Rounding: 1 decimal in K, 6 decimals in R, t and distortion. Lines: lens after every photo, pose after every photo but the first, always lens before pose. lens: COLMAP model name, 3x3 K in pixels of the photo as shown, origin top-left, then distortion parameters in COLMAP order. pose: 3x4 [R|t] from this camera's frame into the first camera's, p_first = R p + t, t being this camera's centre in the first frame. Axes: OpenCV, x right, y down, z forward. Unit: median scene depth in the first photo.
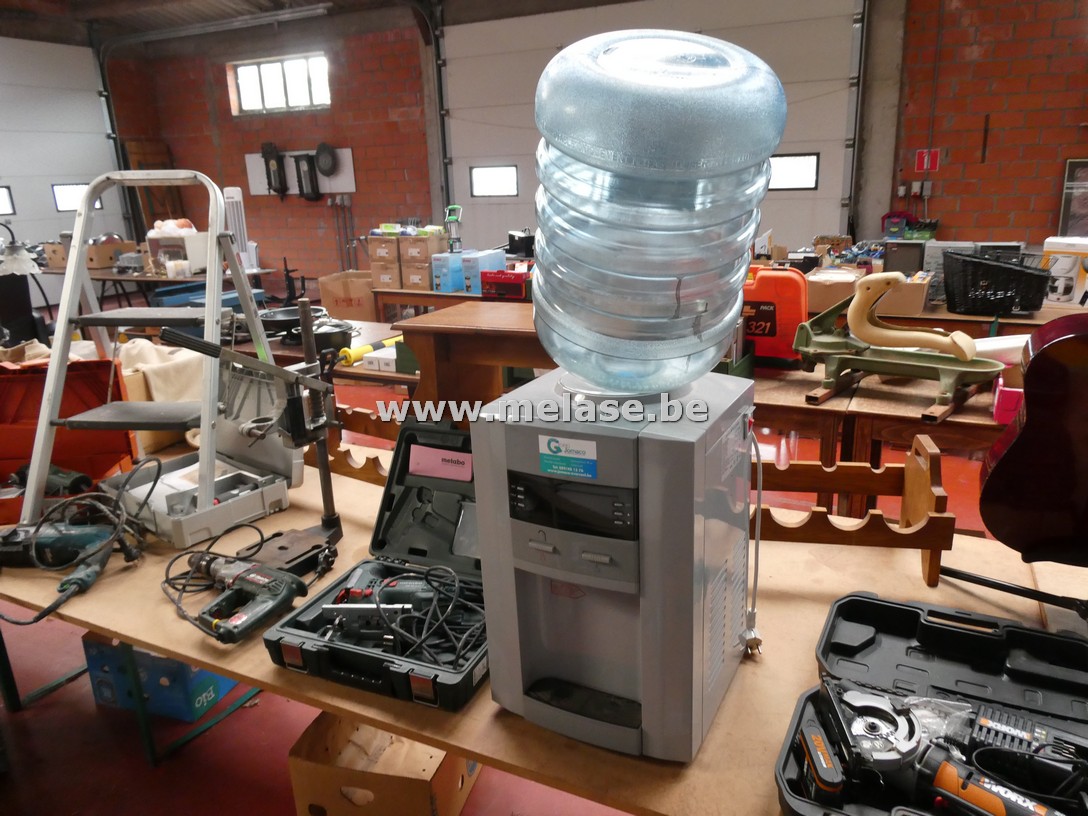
lens RADIAL K [[784.4, 0, 545.4], [0, 784.4, 400.7], [0, 0, 1]] dist [-0.001828, -0.004143]
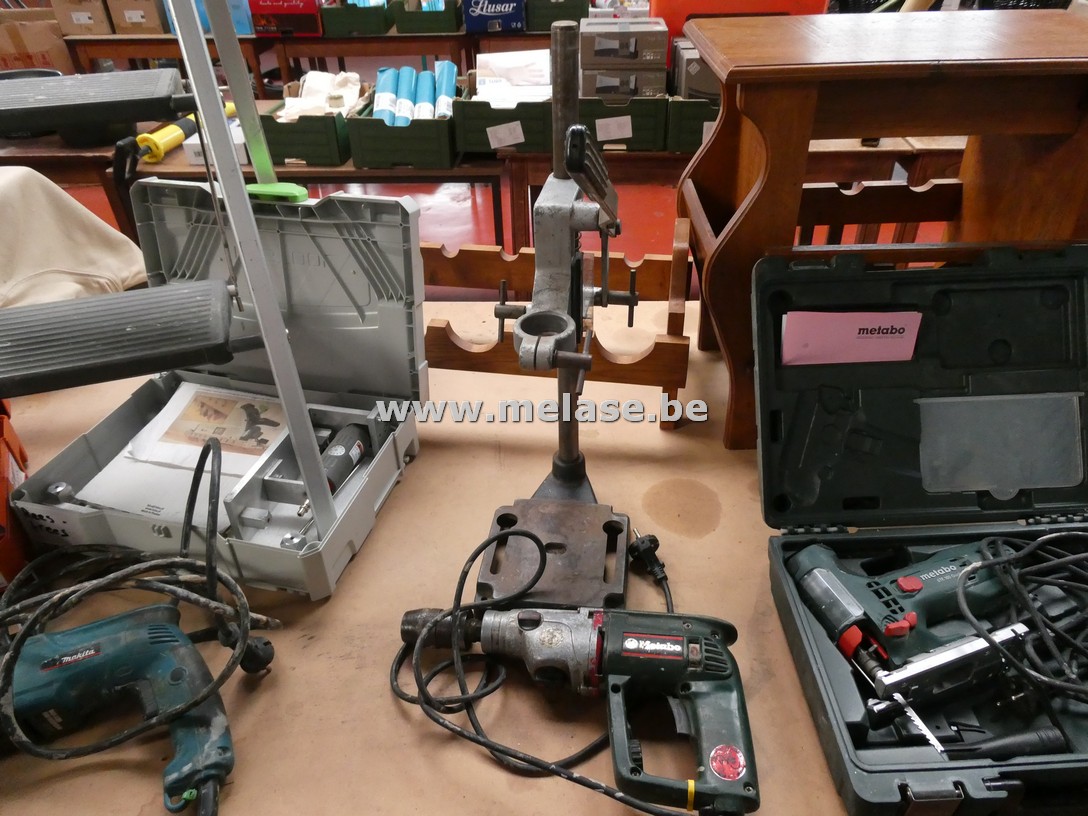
lens RADIAL K [[784.4, 0, 545.4], [0, 784.4, 400.7], [0, 0, 1]] dist [-0.001828, -0.004143]
pose [[0.908959, -0.224590, 0.351216, -0.120401], [0.107292, 0.940125, 0.323501, -0.017914], [-0.402842, -0.256367, 0.878632, 0.135072]]
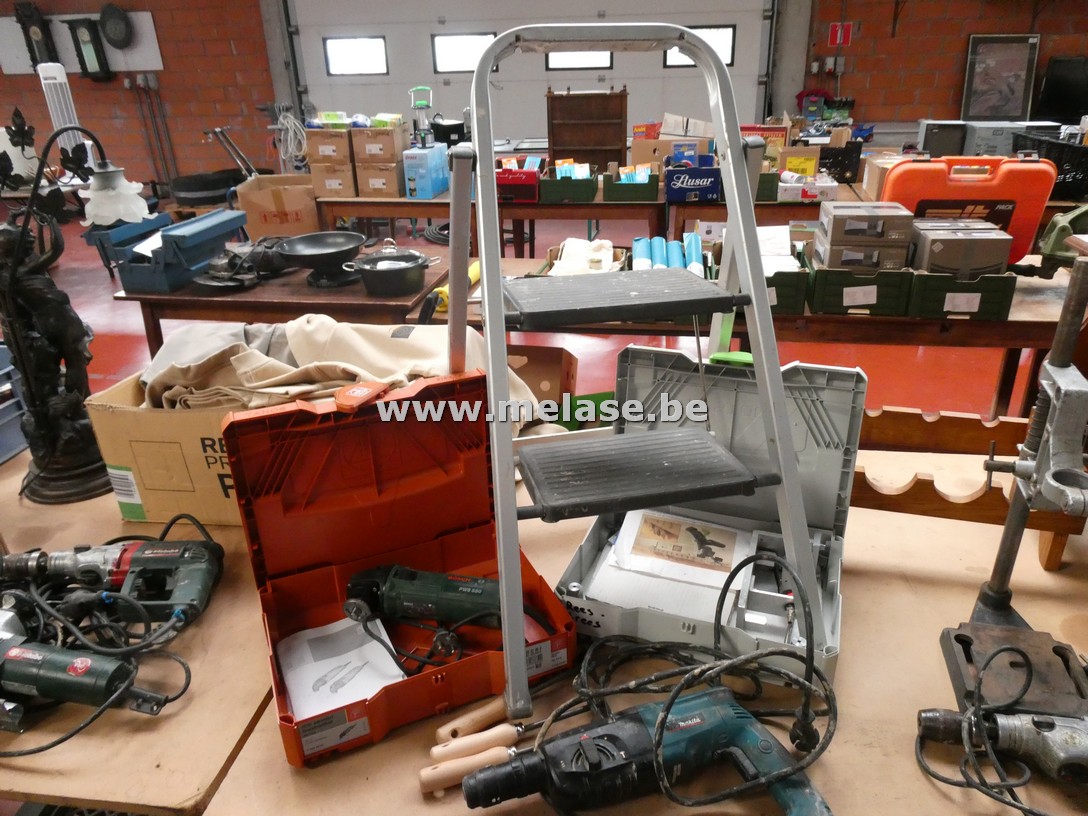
lens RADIAL K [[784.4, 0, 545.4], [0, 784.4, 400.7], [0, 0, 1]] dist [-0.001828, -0.004143]
pose [[0.949391, -0.123715, 0.288706, -0.202541], [0.082408, 0.985073, 0.151128, -0.034351], [-0.303094, -0.119688, 0.945415, 0.131825]]
